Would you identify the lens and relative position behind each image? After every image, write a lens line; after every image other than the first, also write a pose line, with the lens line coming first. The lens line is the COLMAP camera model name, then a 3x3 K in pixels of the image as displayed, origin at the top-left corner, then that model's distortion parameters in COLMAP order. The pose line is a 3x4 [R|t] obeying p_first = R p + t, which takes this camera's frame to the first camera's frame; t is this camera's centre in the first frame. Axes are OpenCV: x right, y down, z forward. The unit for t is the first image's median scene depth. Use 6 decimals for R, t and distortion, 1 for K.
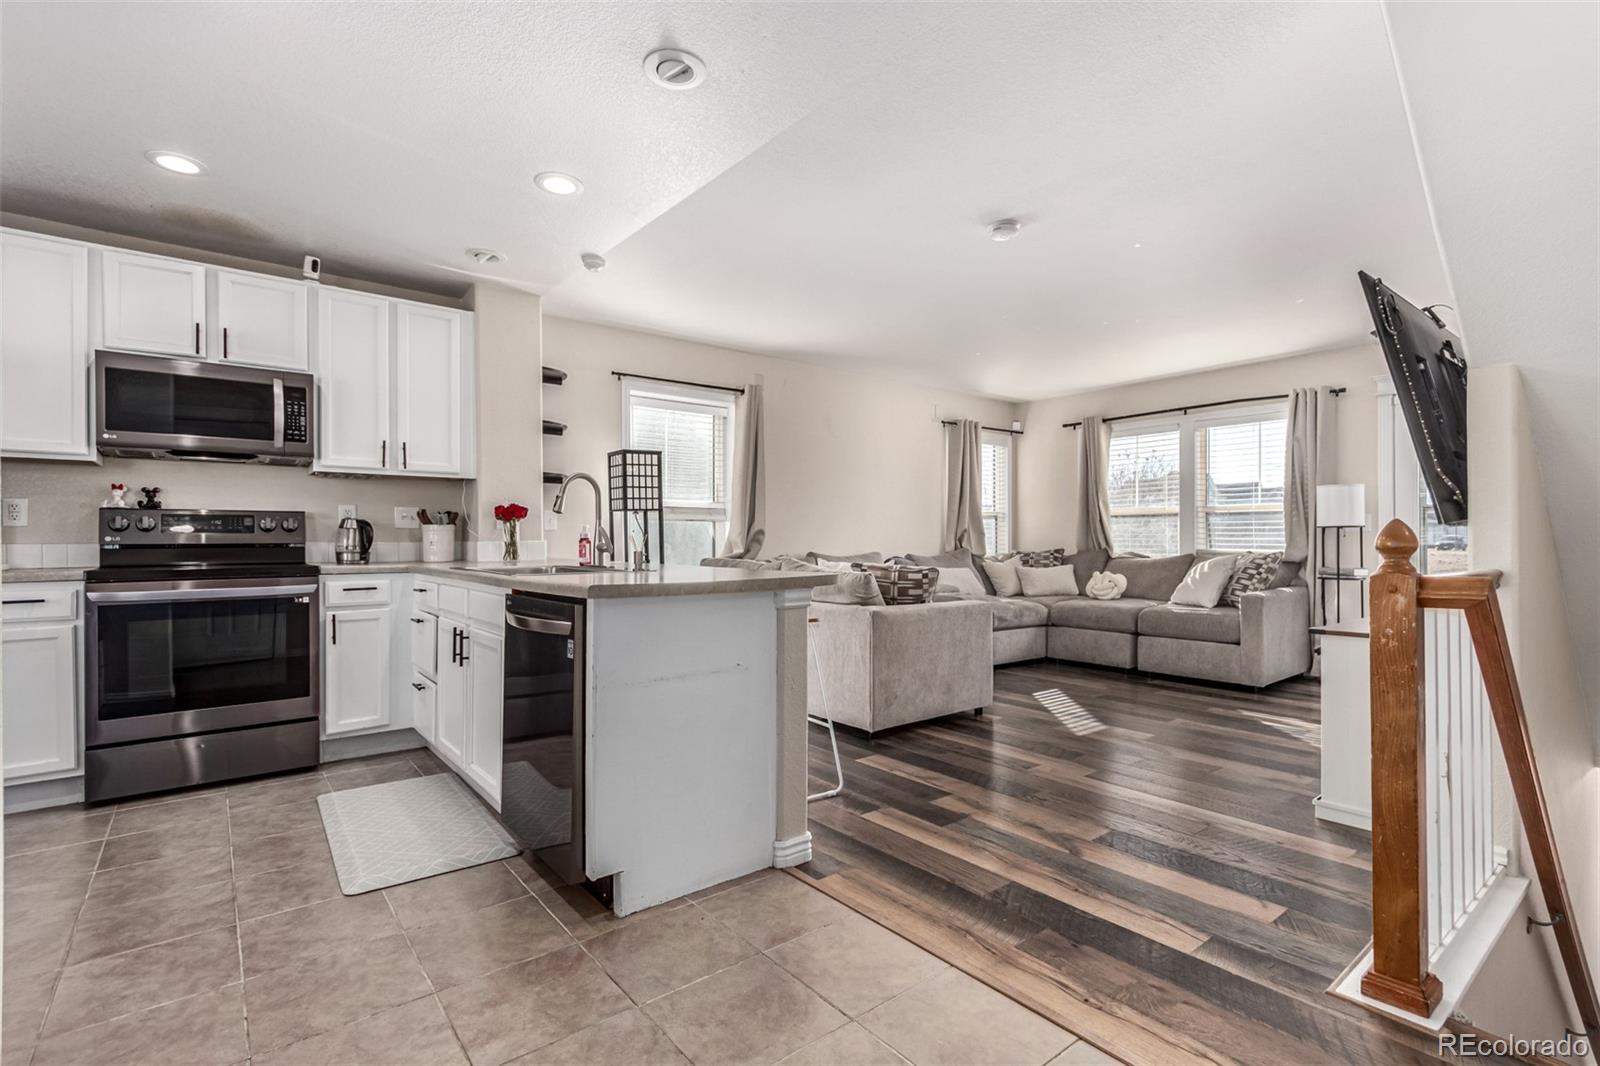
lens RADIAL K [[736.3, 0, 832.2], [0, 736.3, 544.8], [0, 0, 1]] dist [0.001705, 0.001443]
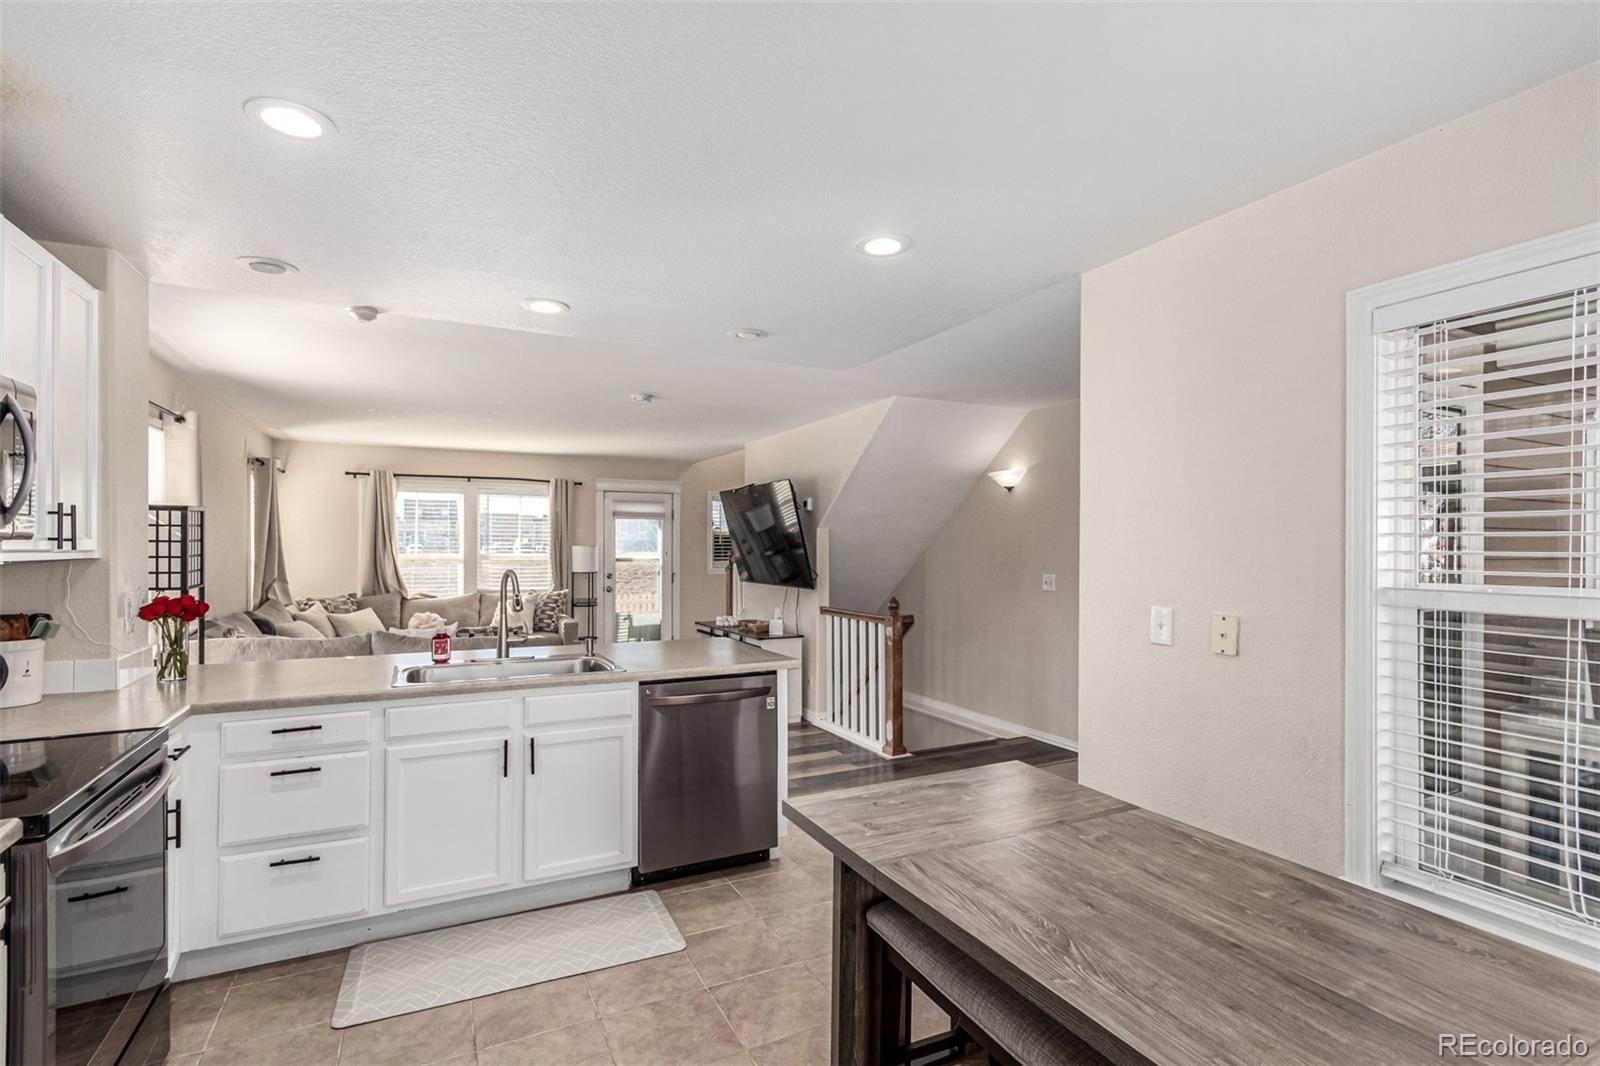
lens RADIAL K [[736.3, 0, 781.4], [0, 736.3, 544.1], [0, 0, 1]] dist [0.001705, 0.001443]
pose [[0.251590, 0.005090, 0.967821, -0.818675], [0.005666, 0.999961, -0.006732, -0.081961], [-0.967817, 0.007177, 0.251551, 0.245658]]
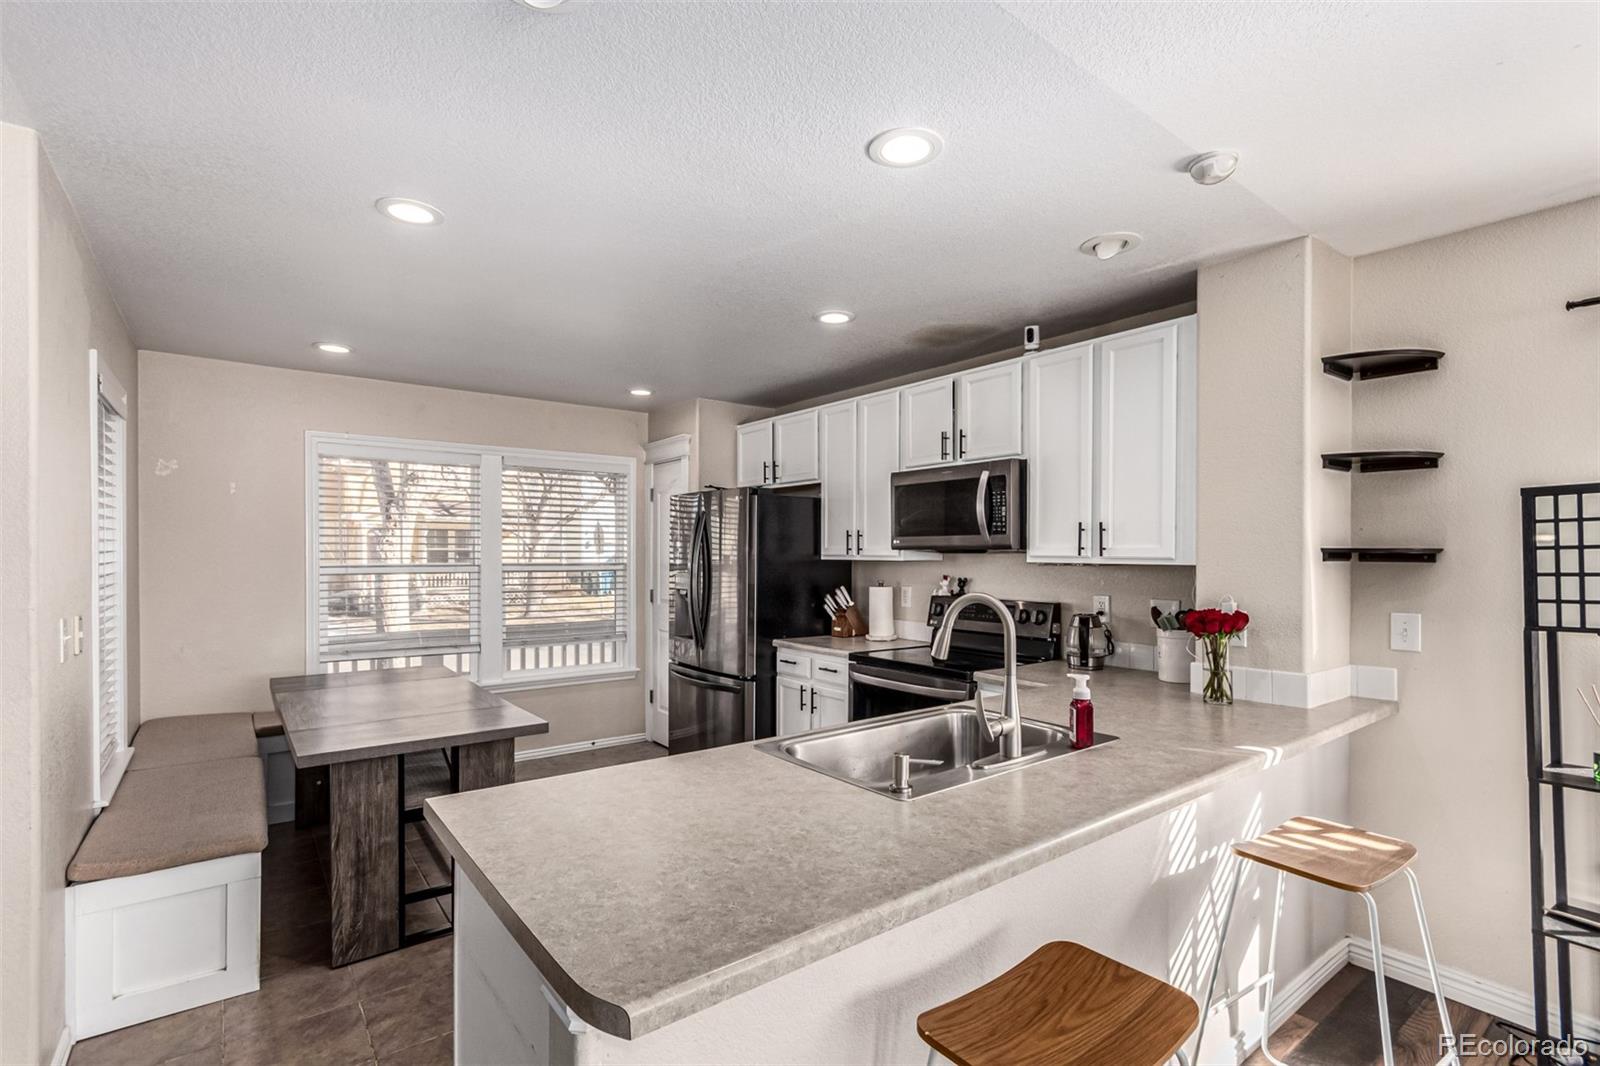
lens RADIAL K [[736.3, 0, 778.3], [0, 736.3, 570.1], [0, 0, 1]] dist [0.001705, 0.001443]
pose [[-0.068598, 0.026034, -0.997305, 0.170985], [-0.012508, 0.999558, 0.026953, -0.085910], [0.997566, 0.014323, -0.068242, 0.581894]]
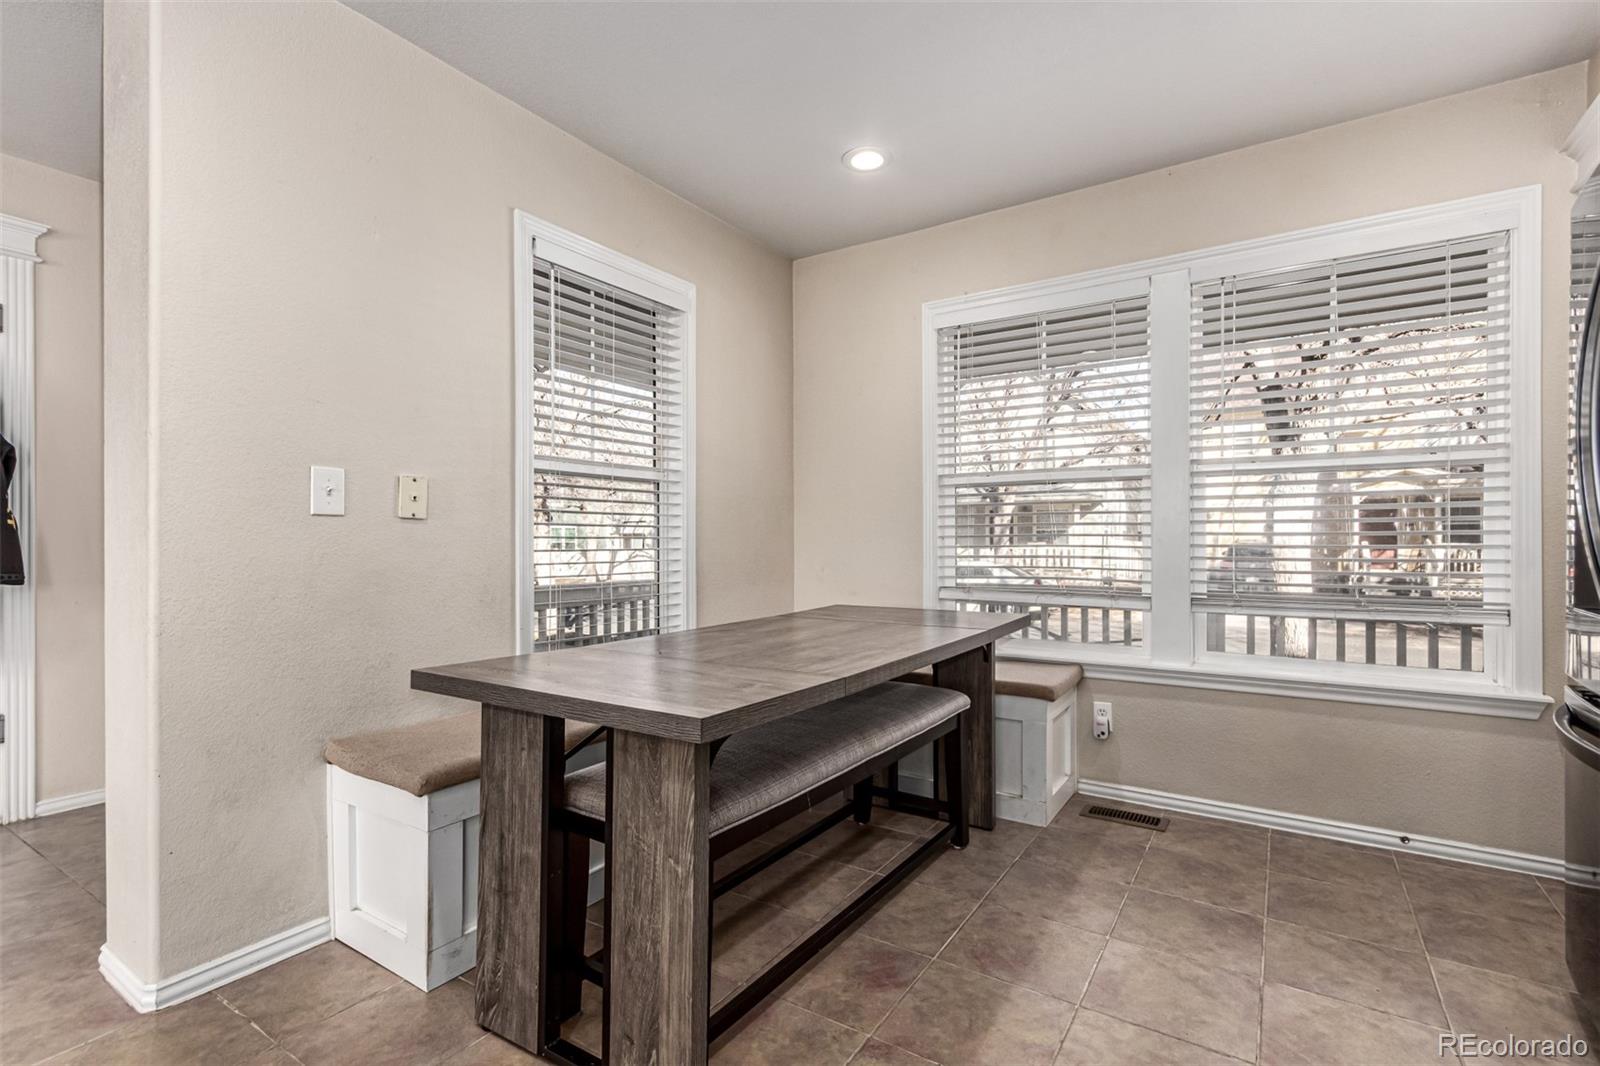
lens RADIAL K [[736.3, 0, 832.0], [0, 736.3, 531.1], [0, 0, 1]] dist [0.001705, 0.001443]
pose [[-0.948932, -0.002219, -0.315472, -0.388299], [-0.001367, 0.999995, -0.002923, -0.001731], [0.315477, -0.002342, -0.948930, 0.596267]]
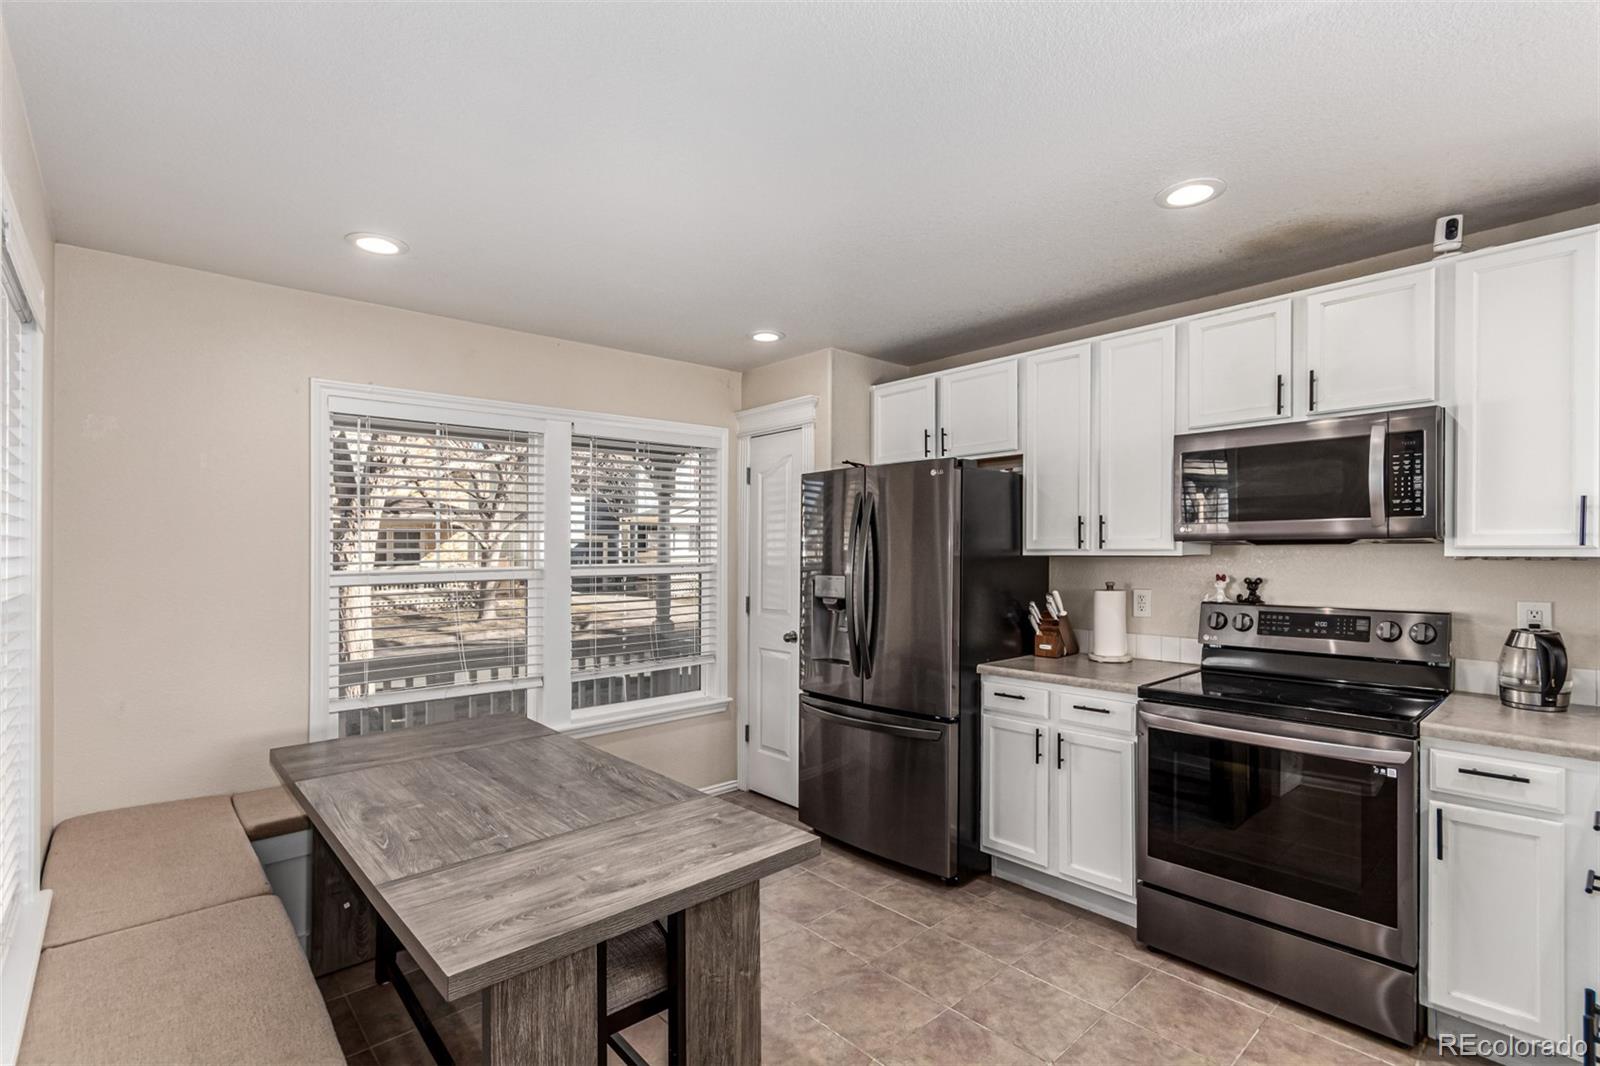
lens RADIAL K [[736.3, 0, 779.2], [0, 736.3, 547.1], [0, 0, 1]] dist [0.001705, 0.001443]
pose [[0.018753, 0.000092, -0.999824, -0.063689], [-0.001162, 0.999999, 0.000071, -0.082599], [0.999823, 0.001160, 0.018753, 0.322784]]
